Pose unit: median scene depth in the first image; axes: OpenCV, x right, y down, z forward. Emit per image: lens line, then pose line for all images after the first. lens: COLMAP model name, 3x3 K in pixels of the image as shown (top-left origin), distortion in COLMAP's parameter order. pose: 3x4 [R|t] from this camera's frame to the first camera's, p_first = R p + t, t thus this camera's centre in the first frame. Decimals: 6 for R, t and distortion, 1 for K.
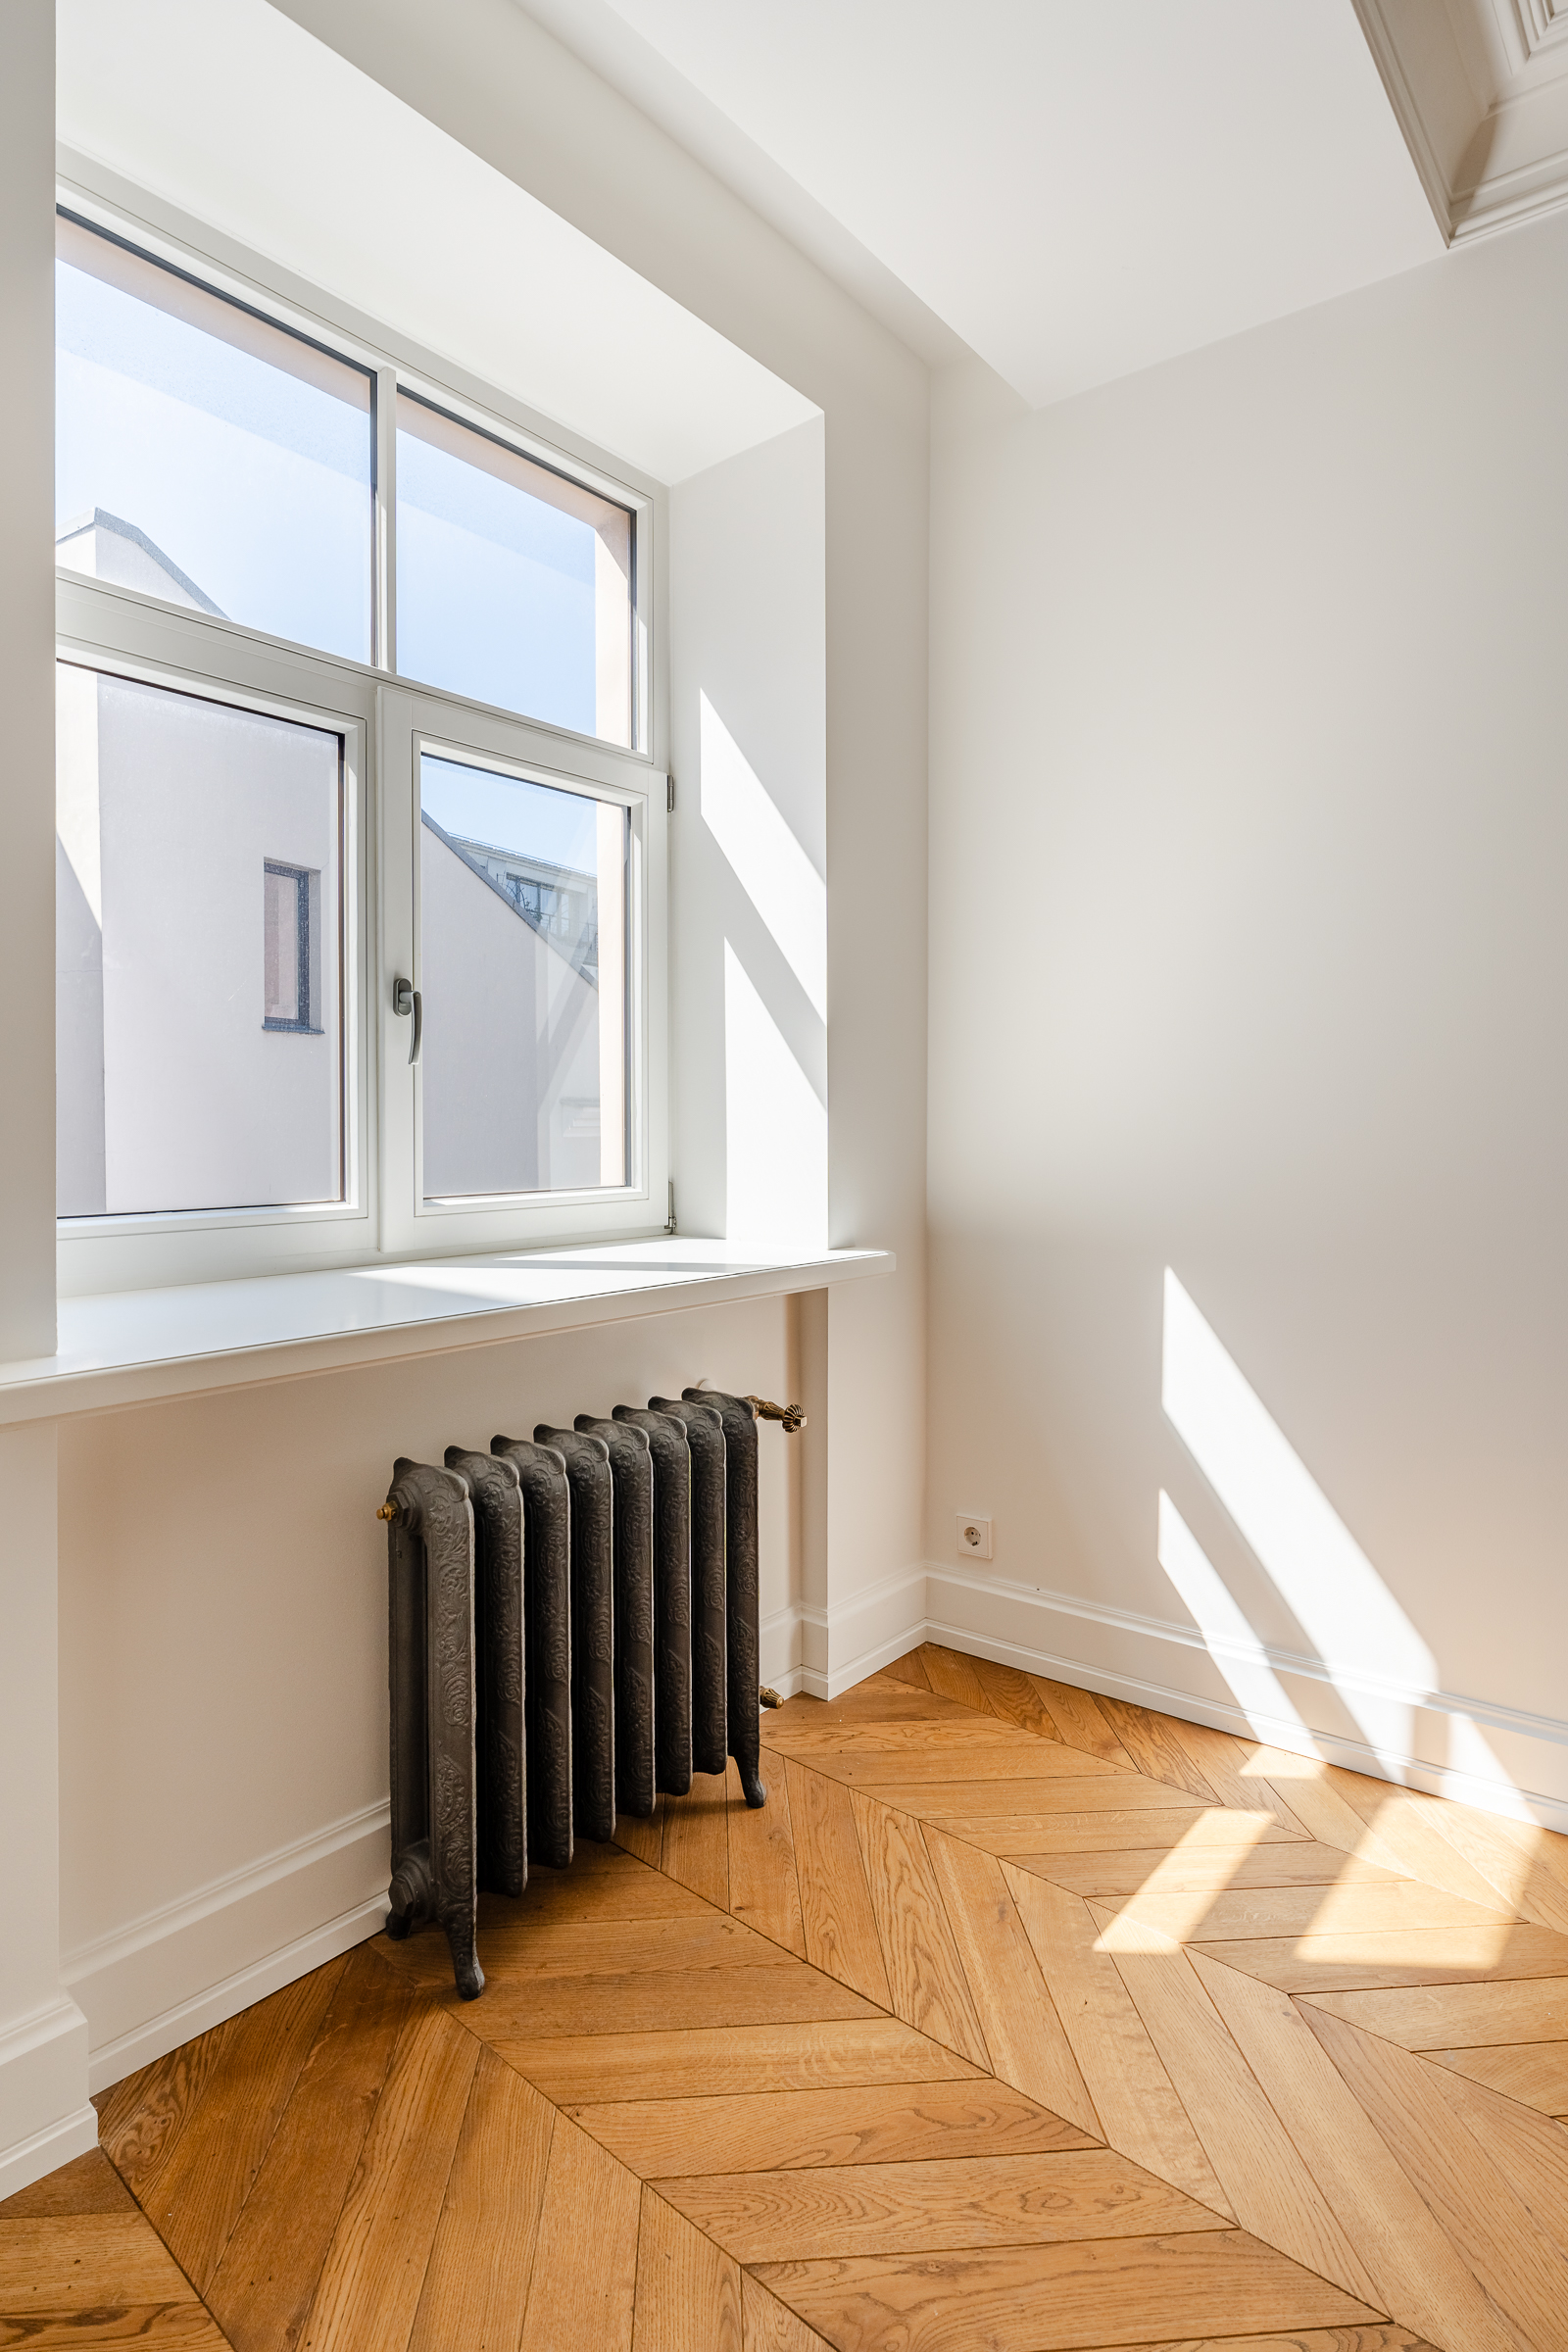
lens RADIAL K [[1119.1, 0, 785.1], [0, 1119.1, 1135.0], [0, 0, 1]] dist [-0.006781, -0.000192]
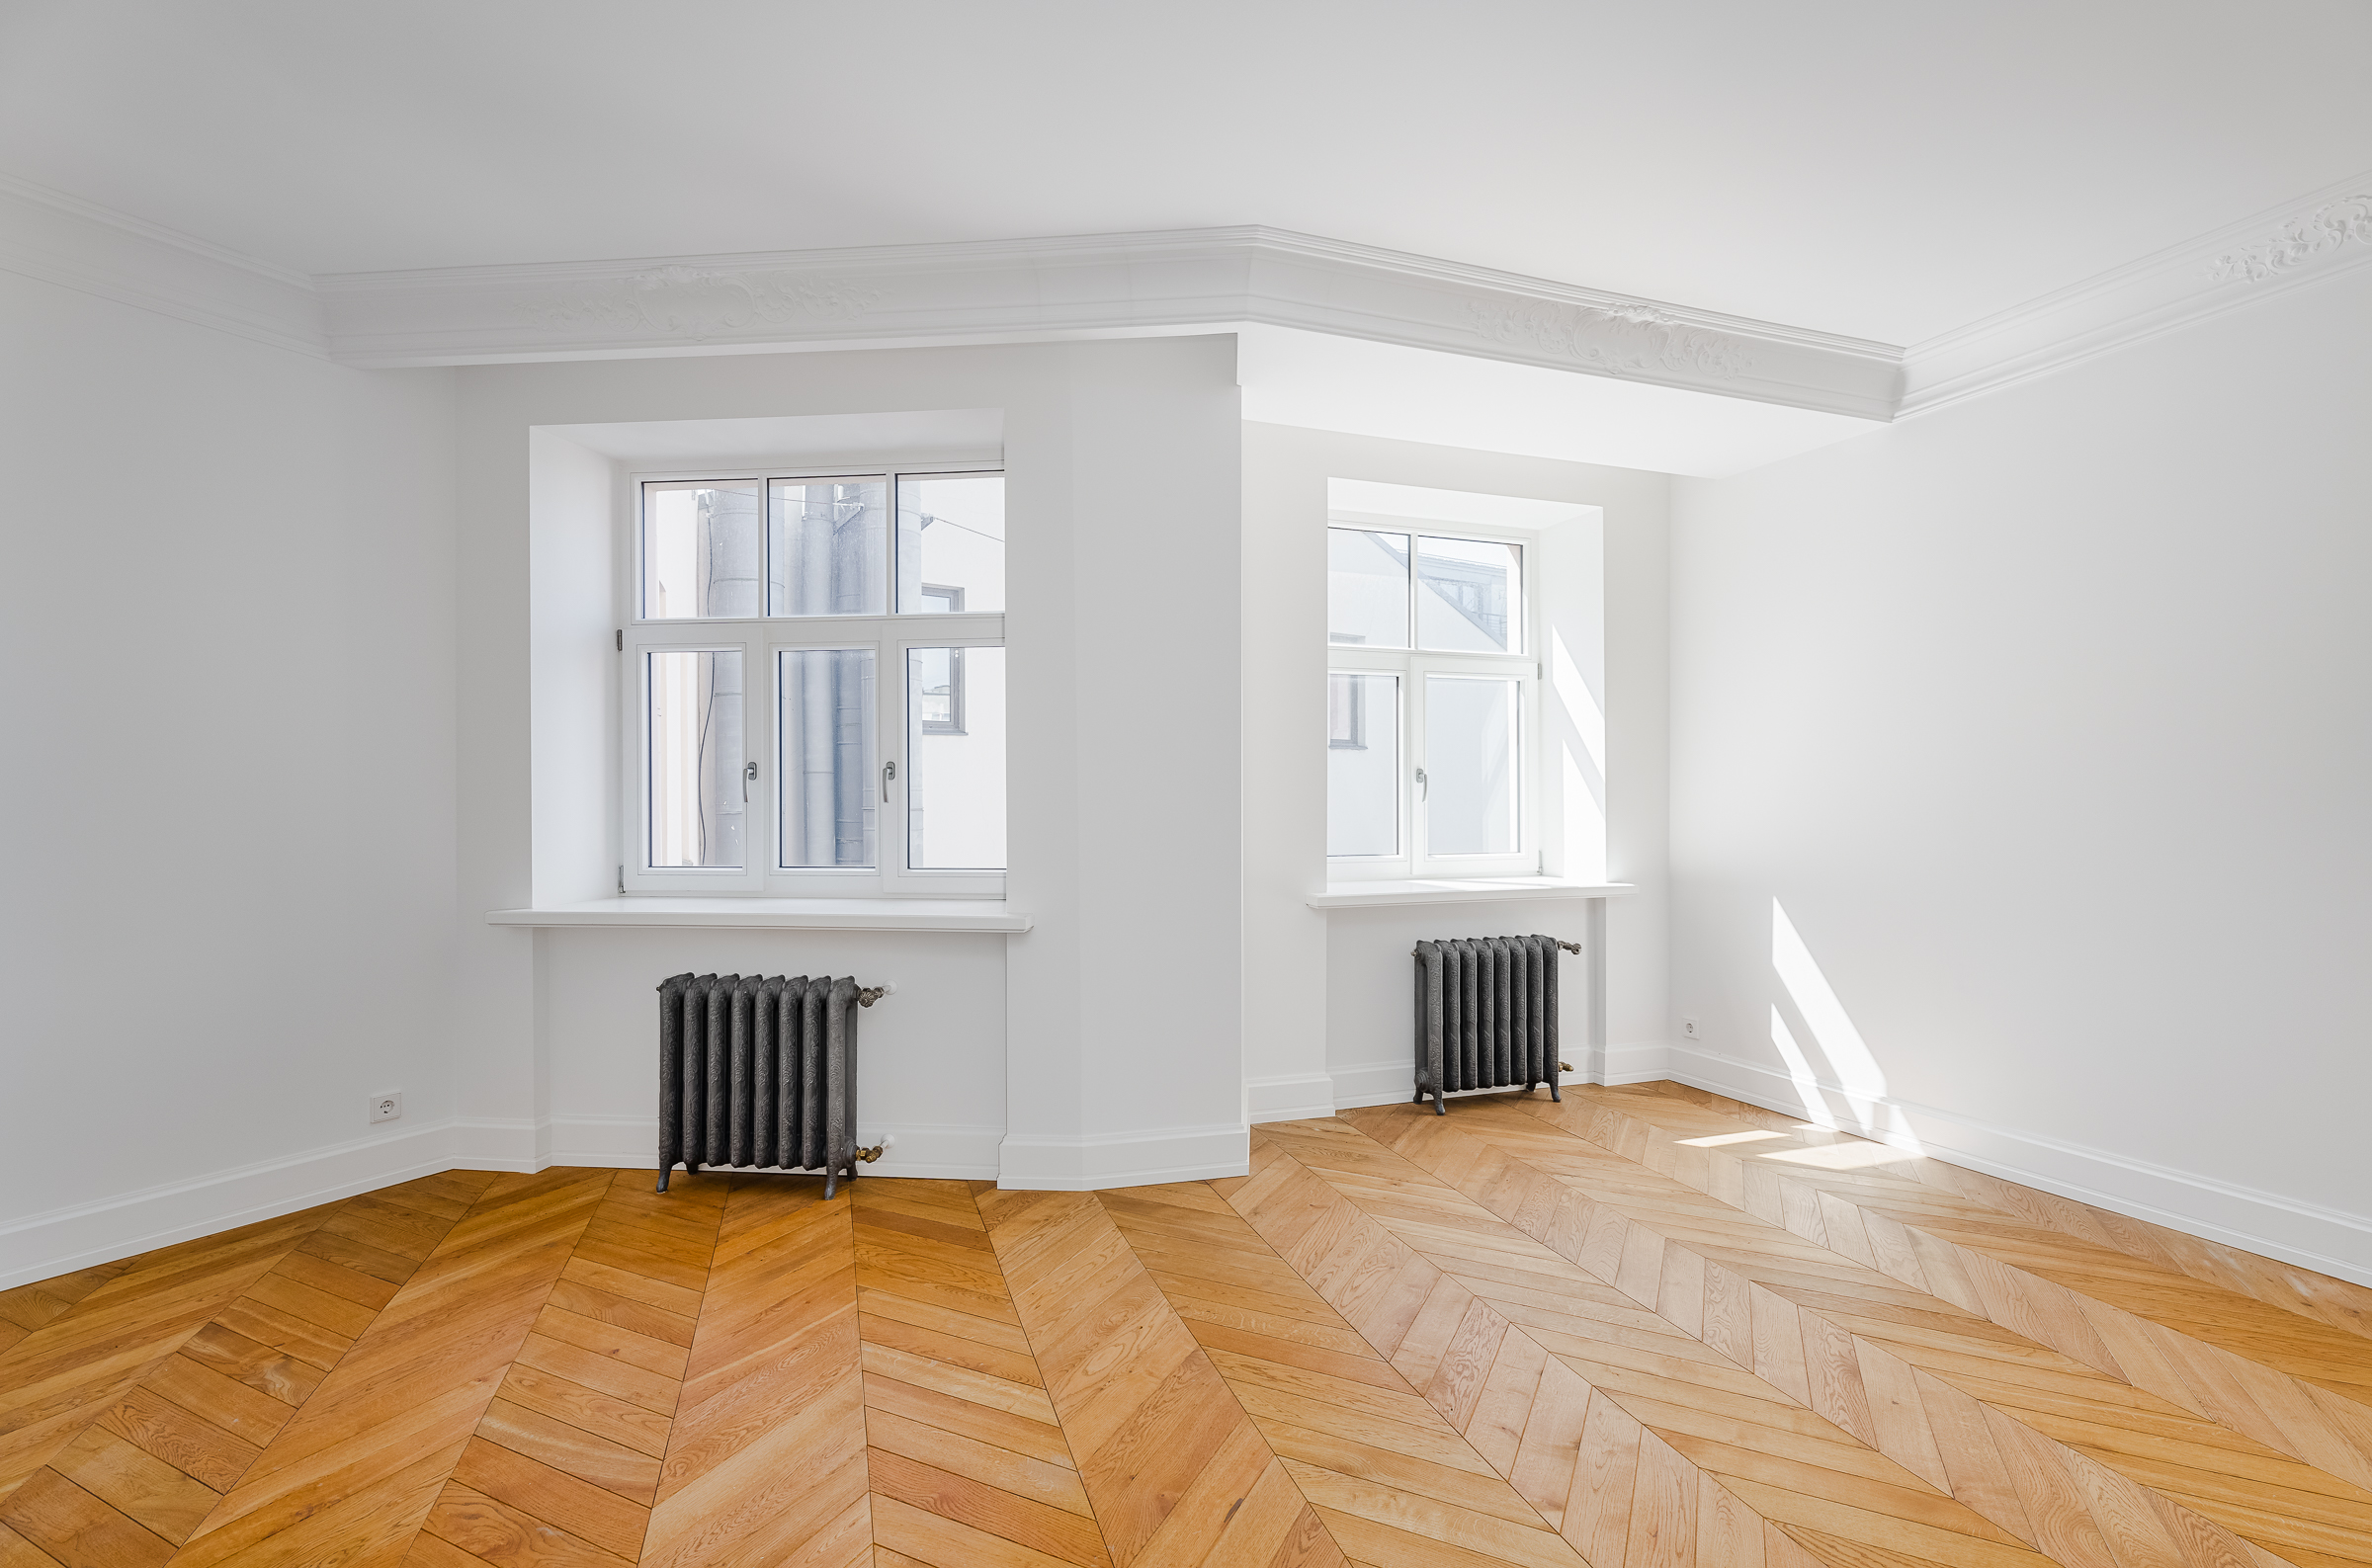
lens RADIAL K [[1092.2, 0, 1182.3], [0, 1092.2, 806.8], [0, 0, 1]] dist [-0.002534, -0.000194]
pose [[0.855876, 0.000931, -0.517181, 0.509225], [-0.003180, 0.999989, -0.003463, -0.045165], [0.517172, 0.004609, 0.855869, -1.491202]]
